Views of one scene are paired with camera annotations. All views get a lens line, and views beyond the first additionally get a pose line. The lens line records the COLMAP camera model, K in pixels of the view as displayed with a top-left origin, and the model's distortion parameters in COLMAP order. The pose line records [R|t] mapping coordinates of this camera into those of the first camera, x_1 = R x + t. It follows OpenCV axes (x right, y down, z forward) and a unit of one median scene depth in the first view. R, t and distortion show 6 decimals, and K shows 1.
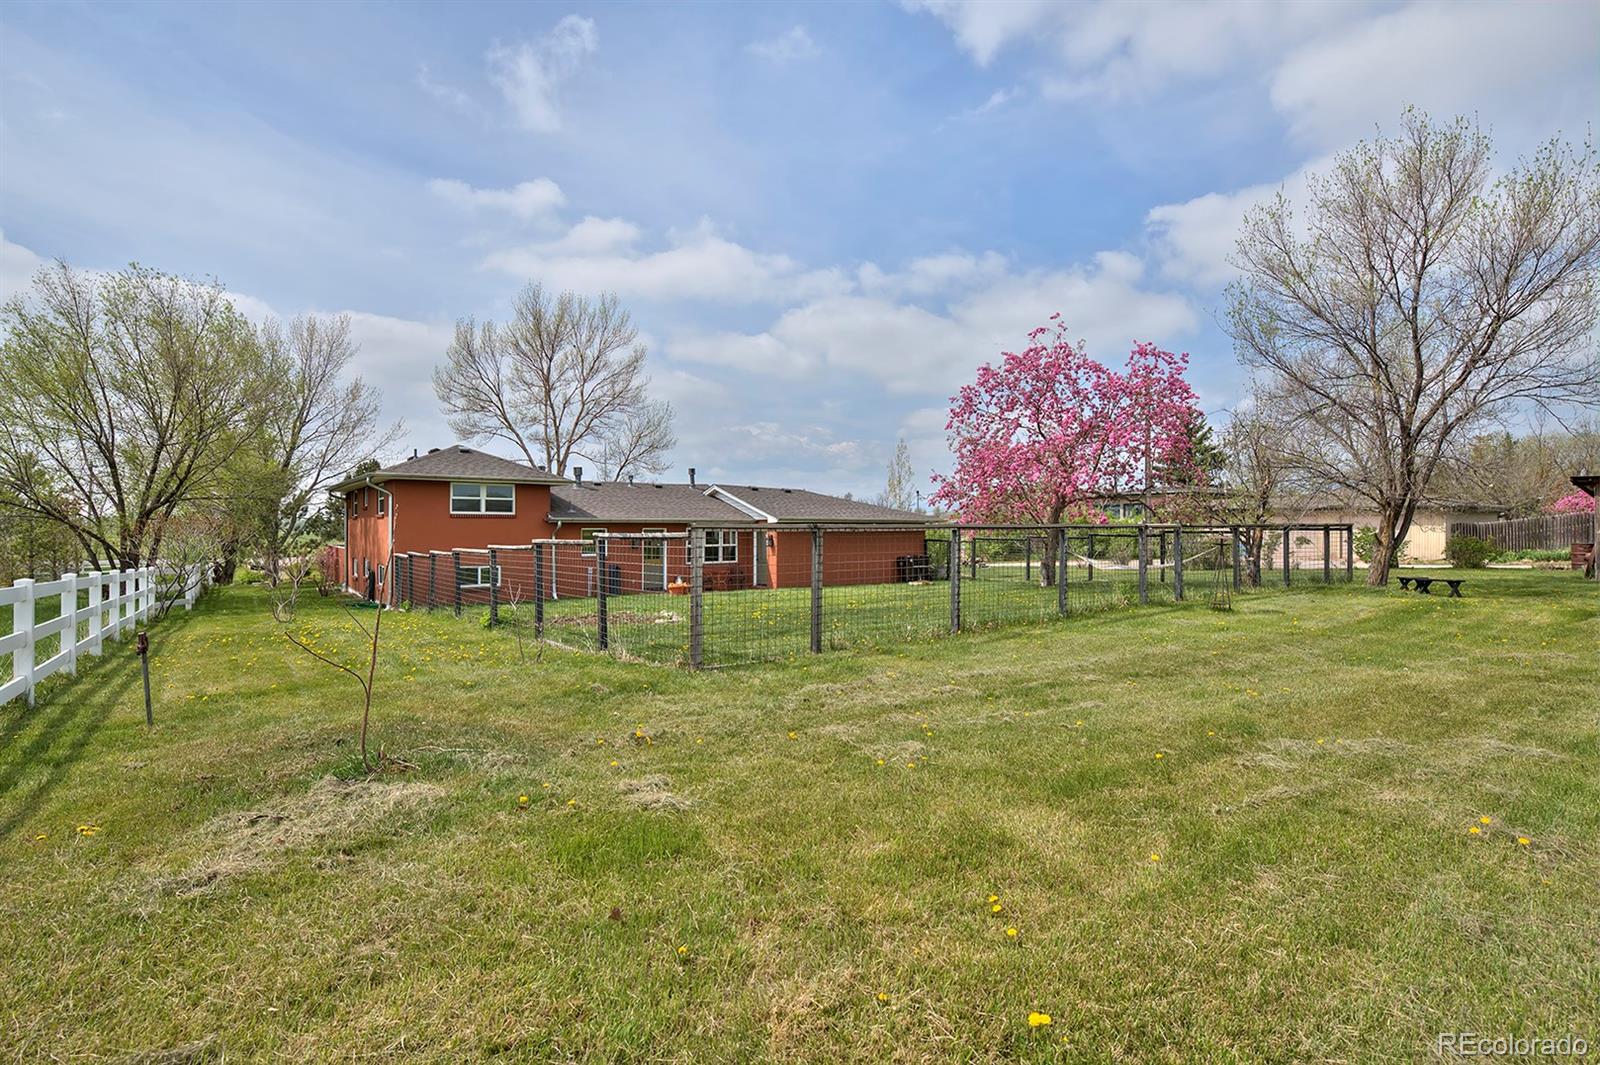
lens RADIAL K [[778.6, 0, 798.8], [0, 778.6, 531.2], [0, 0, 1]] dist [-0.001503, -0.000028]
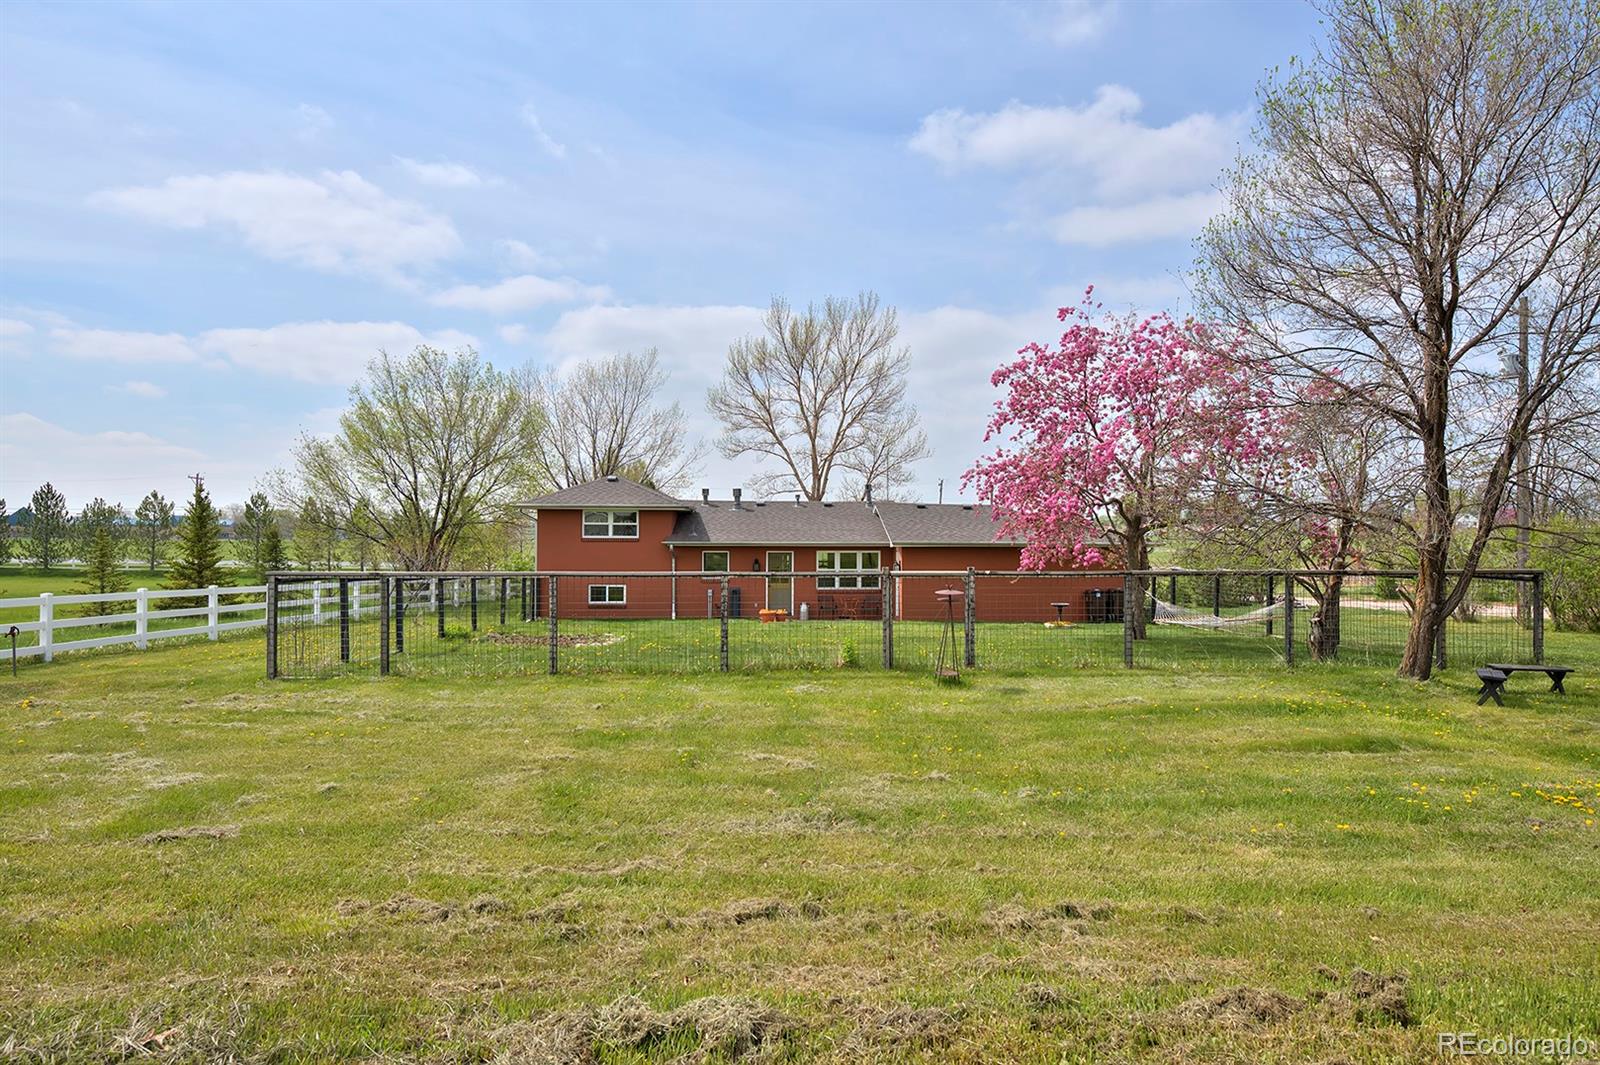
lens RADIAL K [[970.8, 0, 799.2], [0, 970.8, 531.9], [0, 0, 1]] dist [0.000386, 0.000652]
pose [[0.826788, 0.001391, -0.562512, 0.531577], [-0.006843, 0.999948, -0.007586, -0.019742], [0.562473, 0.010121, 0.826754, 0.013211]]
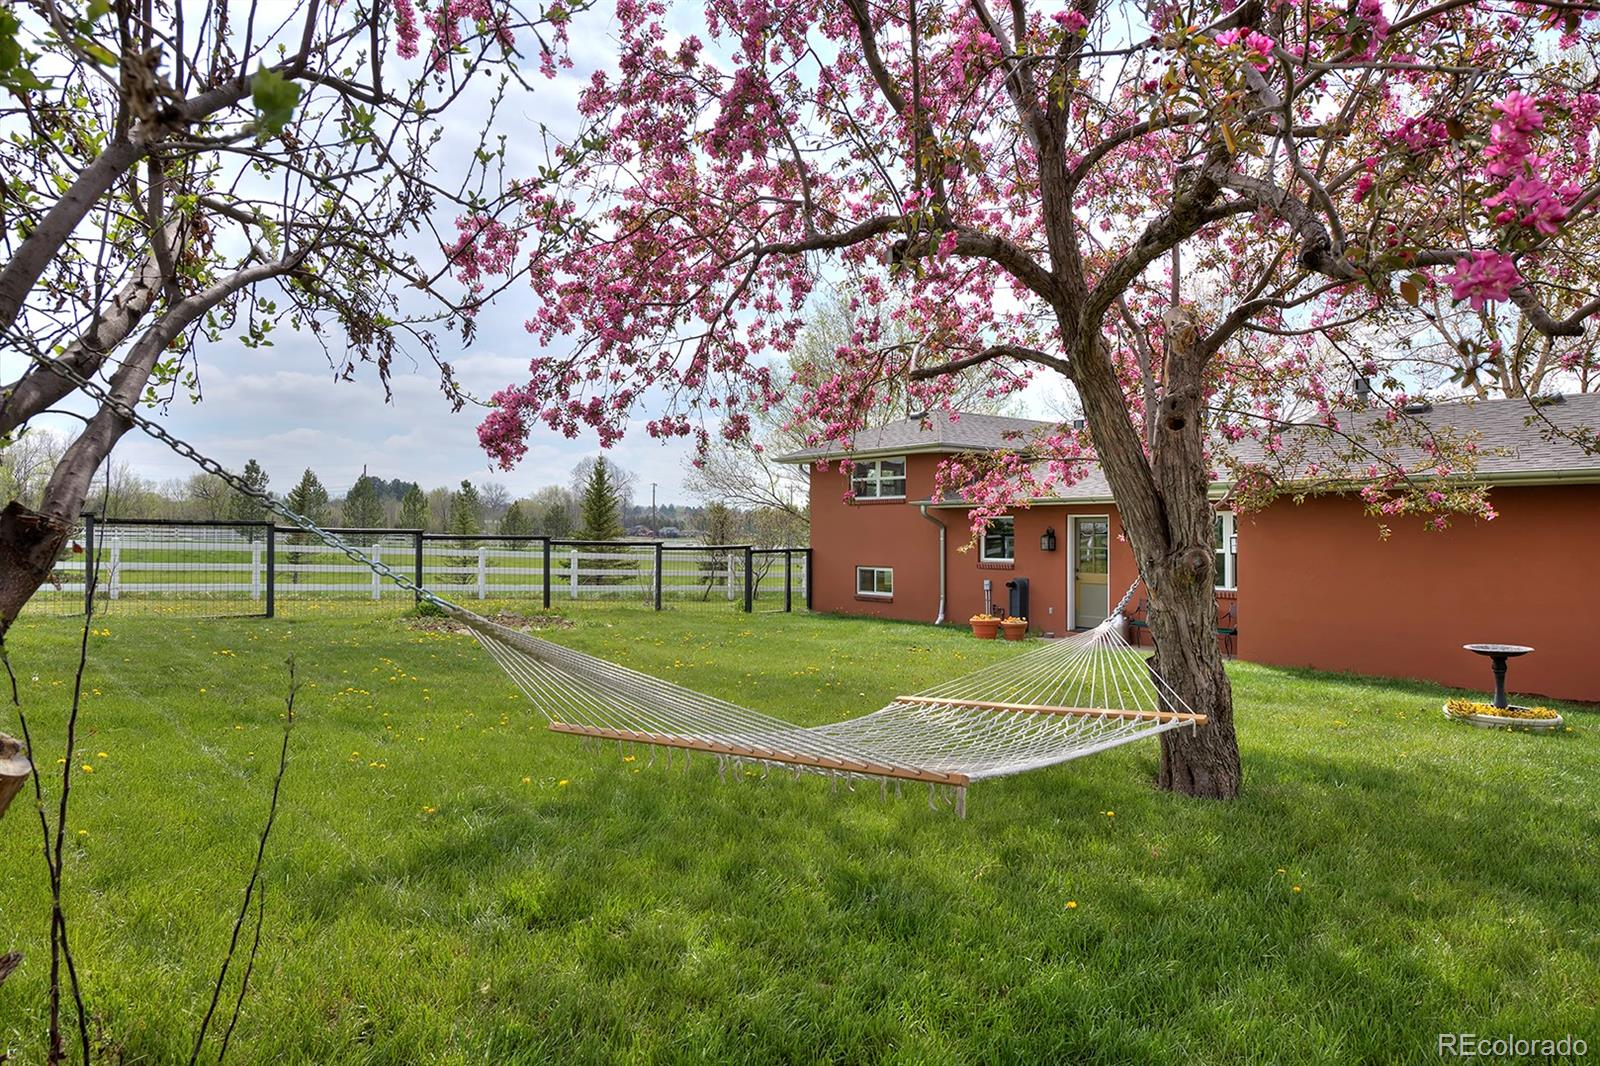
lens RADIAL K [[991.9, 0, 796.8], [0, 991.9, 535.4], [0, 0, 1]] dist [-0.002786, -0.000367]
pose [[0.043582, -0.001490, -0.999049, 0.501676], [-0.015235, 0.999882, -0.002156, 0.014875], [0.998934, 0.015315, 0.043555, 0.794960]]
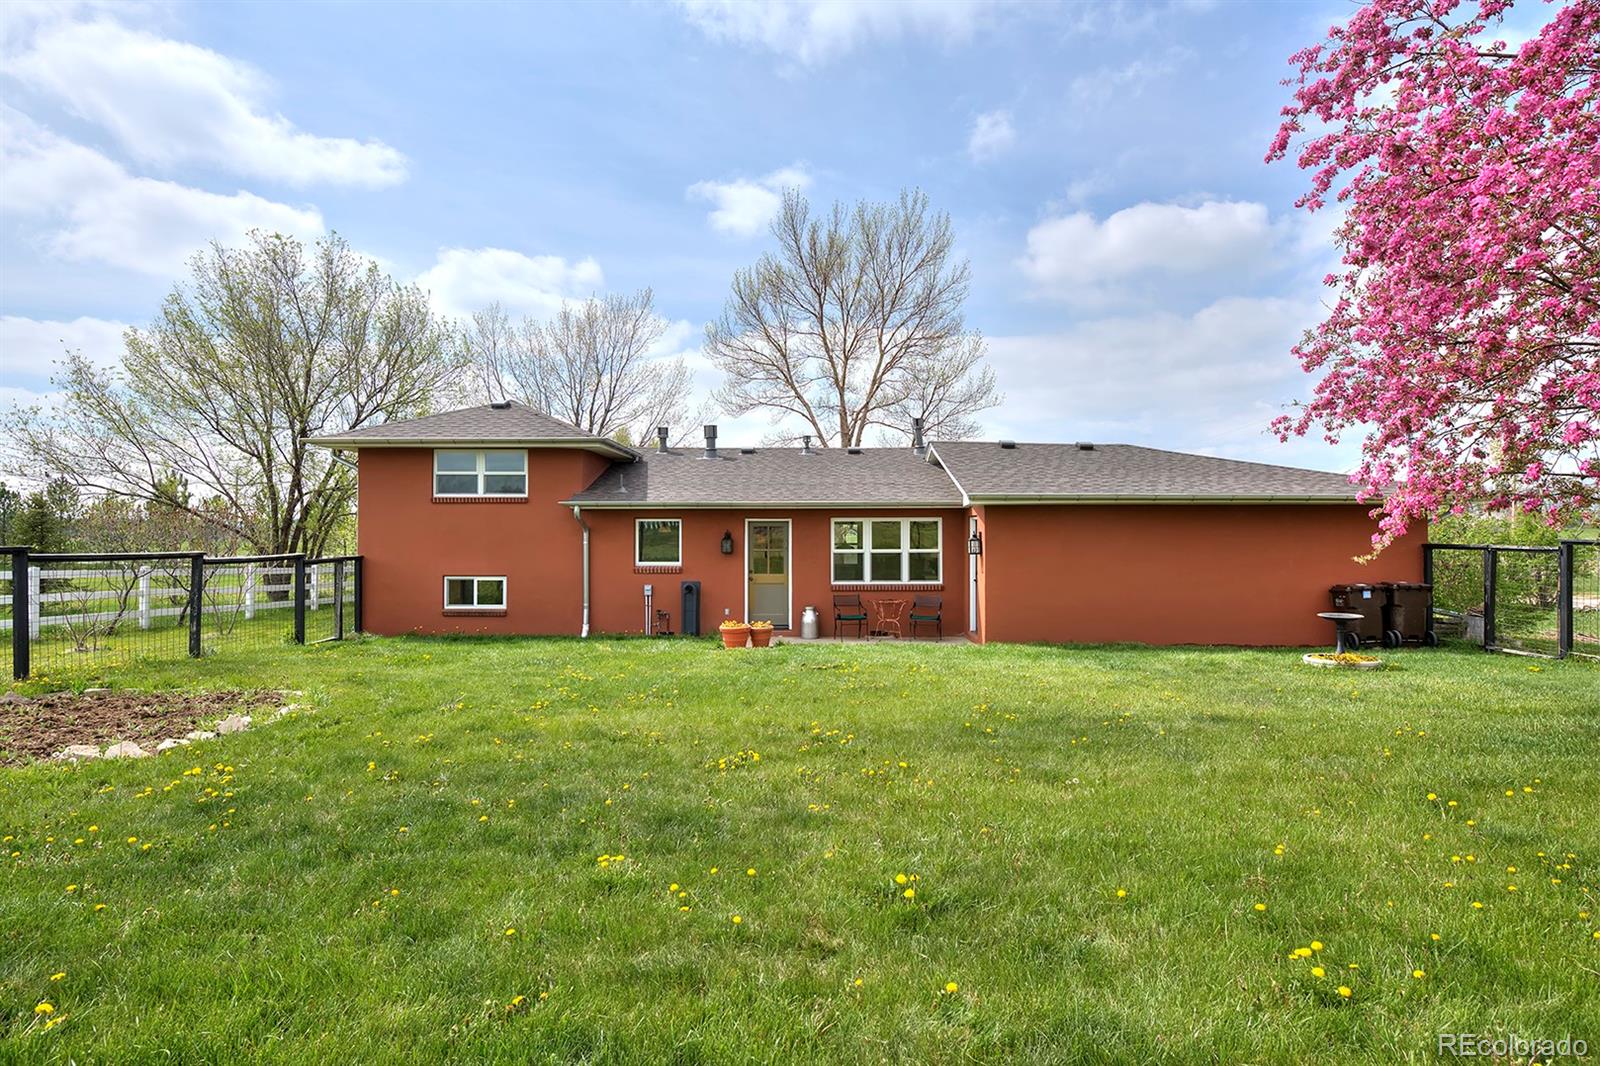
lens RADIAL K [[850.5, 0, 799.1], [0, 850.5, 529.0], [0, 0, 1]] dist [0.004708, 0.000231]
pose [[0.794937, -0.004713, -0.606673, 0.213032], [-0.003591, 0.999916, -0.012474, 0.011436], [0.606681, 0.012094, 0.794853, 0.540332]]
